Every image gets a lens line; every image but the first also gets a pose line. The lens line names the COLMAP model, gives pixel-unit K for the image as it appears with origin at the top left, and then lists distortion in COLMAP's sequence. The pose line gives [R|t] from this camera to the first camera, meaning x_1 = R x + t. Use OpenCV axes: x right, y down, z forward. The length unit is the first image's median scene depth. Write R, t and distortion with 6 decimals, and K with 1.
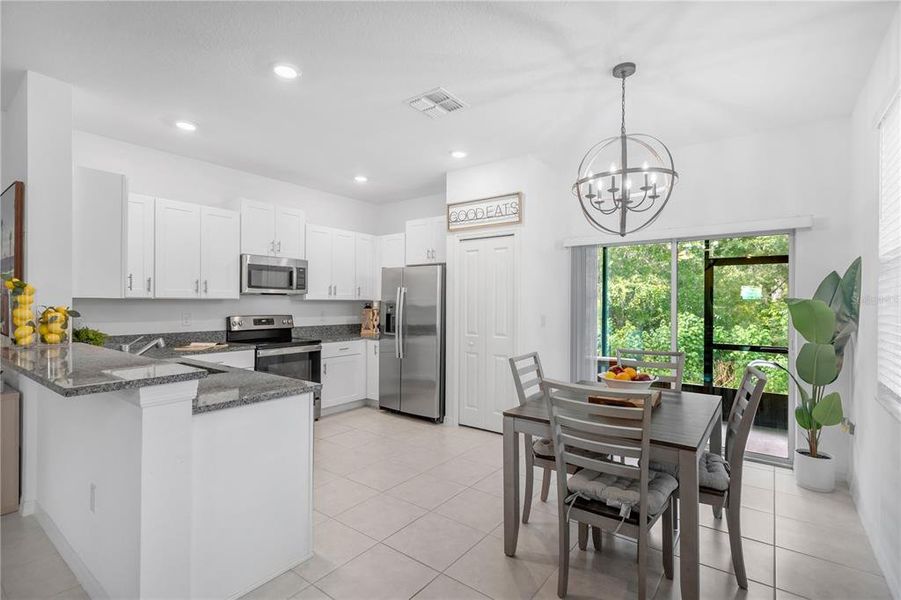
lens RADIAL K [[421.9, 0, 451.6], [0, 421.9, 301.3], [0, 0, 1]] dist [0.016871, -0.005233]
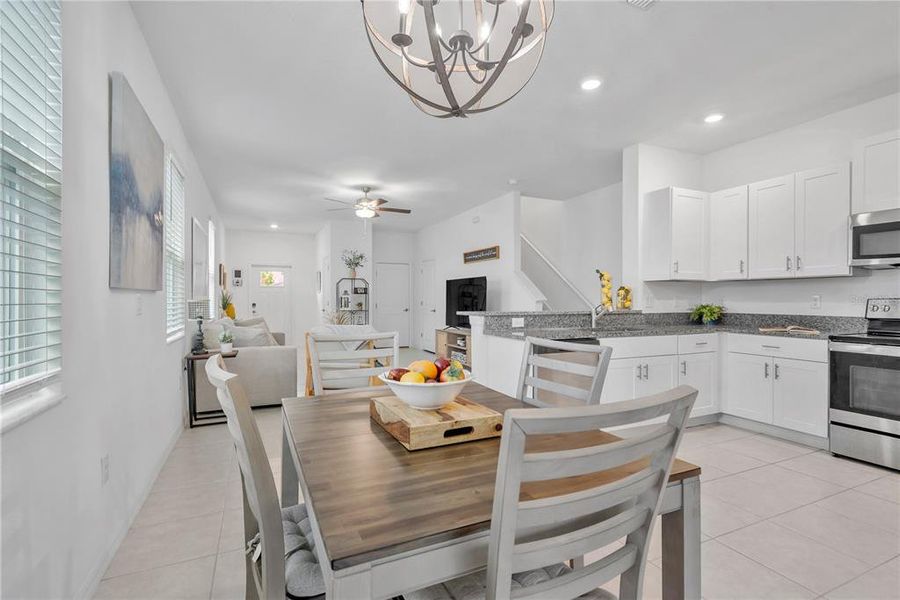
lens RADIAL K [[421.4, 0, 451.3], [0, 421.4, 300.2], [0, 0, 1]] dist [0.016871, -0.005233]
pose [[-0.467397, -0.002585, -0.884044, 0.501423], [-0.001781, 0.999996, -0.001982, 0.041712], [0.884046, 0.000648, -0.467400, 0.719170]]
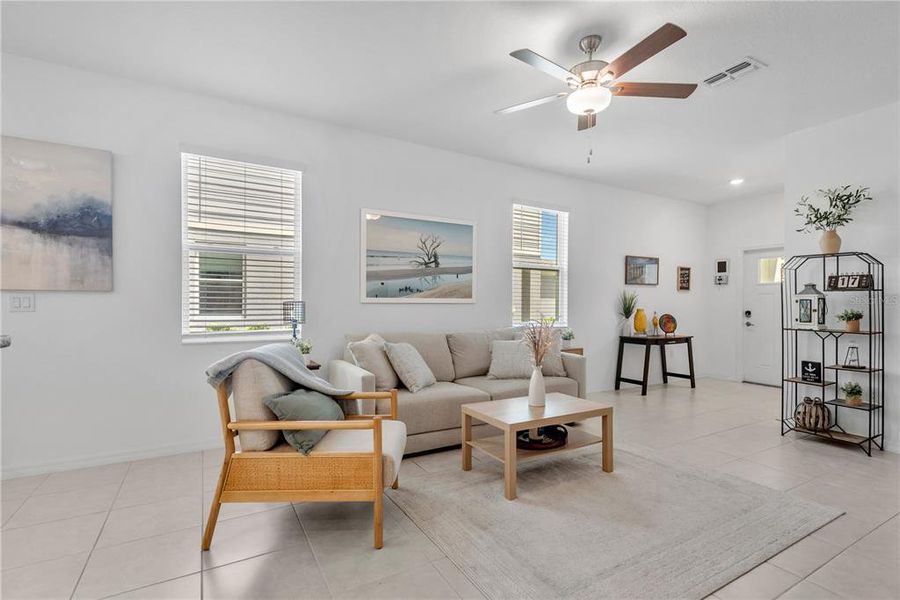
lens RADIAL K [[421.4, 0, 454.0], [0, 421.4, 303.5], [0, 0, 1]] dist [0.016871, -0.005233]
pose [[-0.926019, -0.009257, 0.377363, -0.636855], [-0.010039, 0.999950, -0.000106, 0.041224], [-0.377343, -0.003887, -0.926066, 0.444918]]
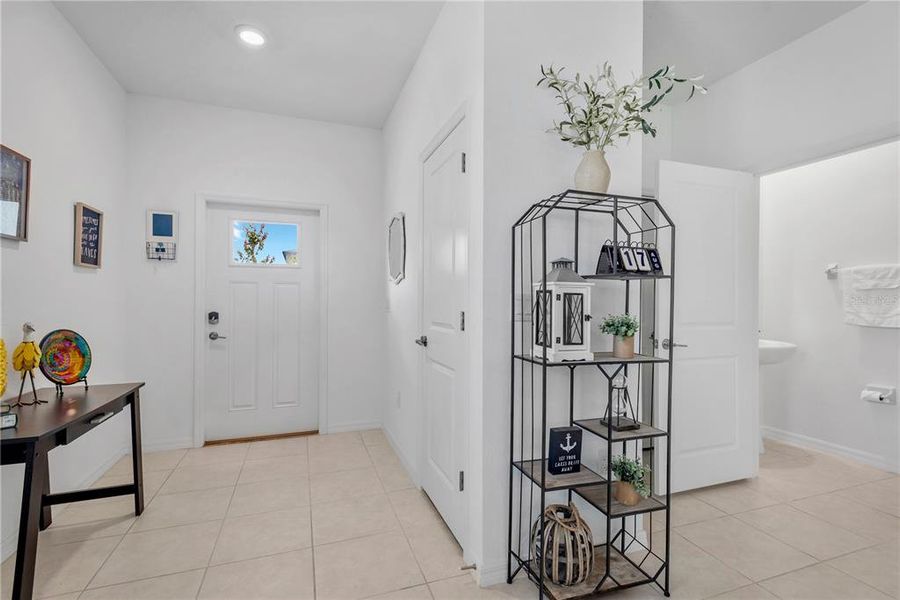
lens RADIAL K [[421.4, 0, 453.2], [0, 421.4, 300.7], [0, 0, 1]] dist [0.016871, -0.005233]
pose [[-0.542021, -0.009590, -0.840310, -0.595814], [-0.007923, 0.999949, -0.006302, 0.035975], [0.840328, 0.003242, -0.542069, -0.478717]]
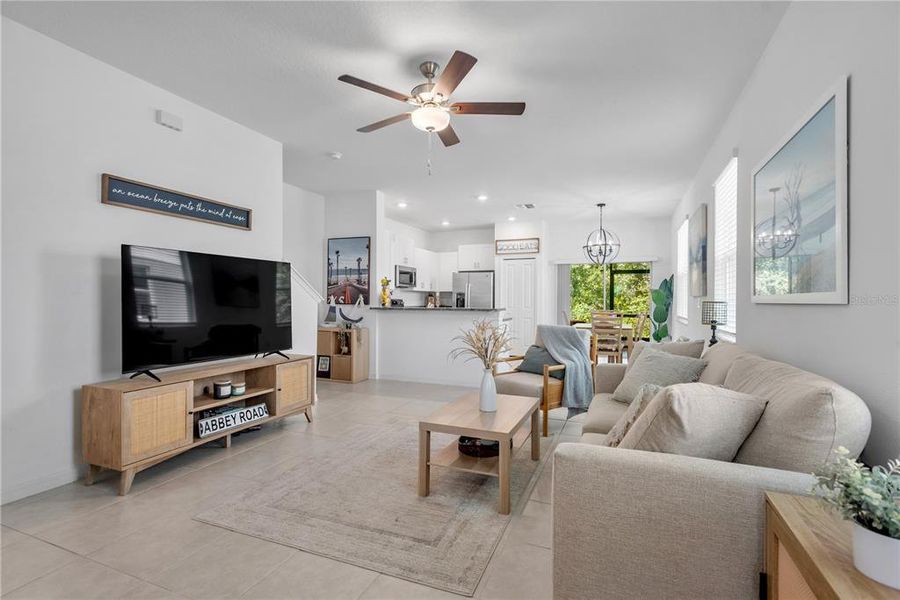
lens RADIAL K [[421.4, 0, 450.7], [0, 421.4, 298.9], [0, 0, 1]] dist [0.016871, -0.005233]
pose [[0.967085, -0.001022, 0.254451, -0.722196], [0.001116, 0.999999, -0.000227, 0.035729], [-0.254451, 0.000503, 0.967086, -0.819015]]
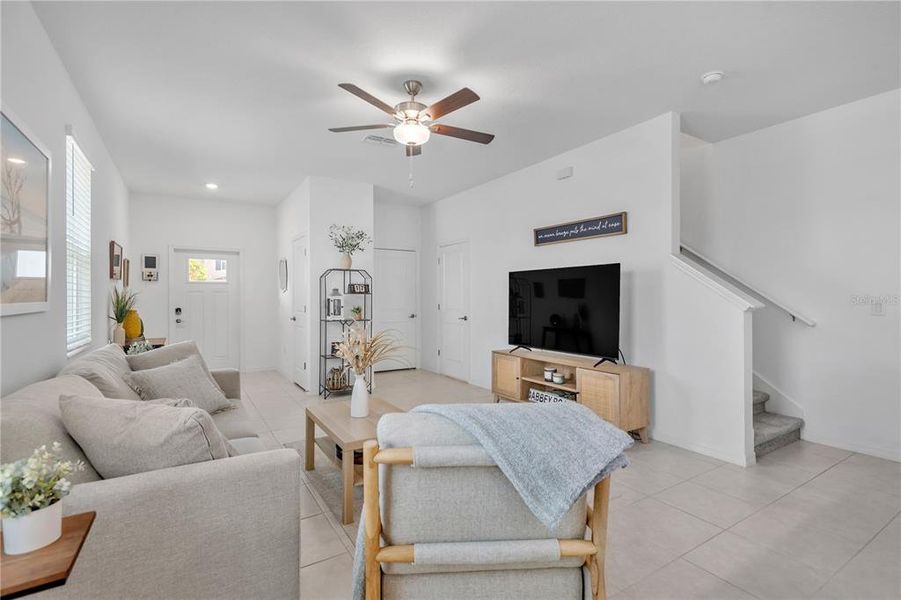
lens RADIAL K [[421.9, 0, 454.7], [0, 421.9, 298.1], [0, 0, 1]] dist [0.016871, -0.005233]
pose [[-0.345038, -0.002592, -0.938585, 0.043039], [0.001115, 0.999994, -0.003171, 0.026701], [0.938588, -0.002141, -0.345033, 0.132797]]
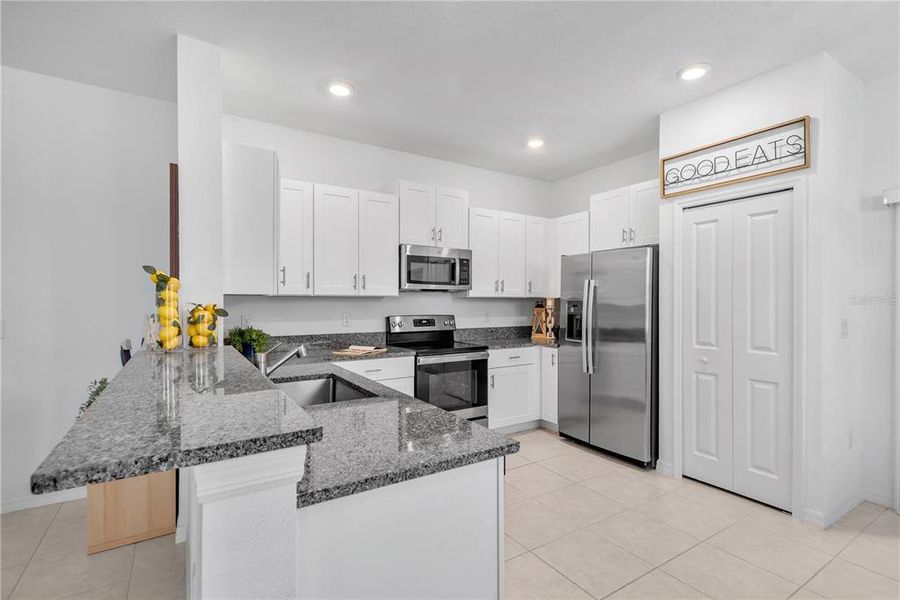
lens RADIAL K [[421.4, 0, 451.0], [0, 421.4, 303.8], [0, 0, 1]] dist [0.016871, -0.005233]
pose [[0.937312, -0.001446, -0.348489, -0.098317], [0.003735, 0.999976, 0.005897, 0.005188], [0.348472, -0.006829, 0.937294, 0.225103]]
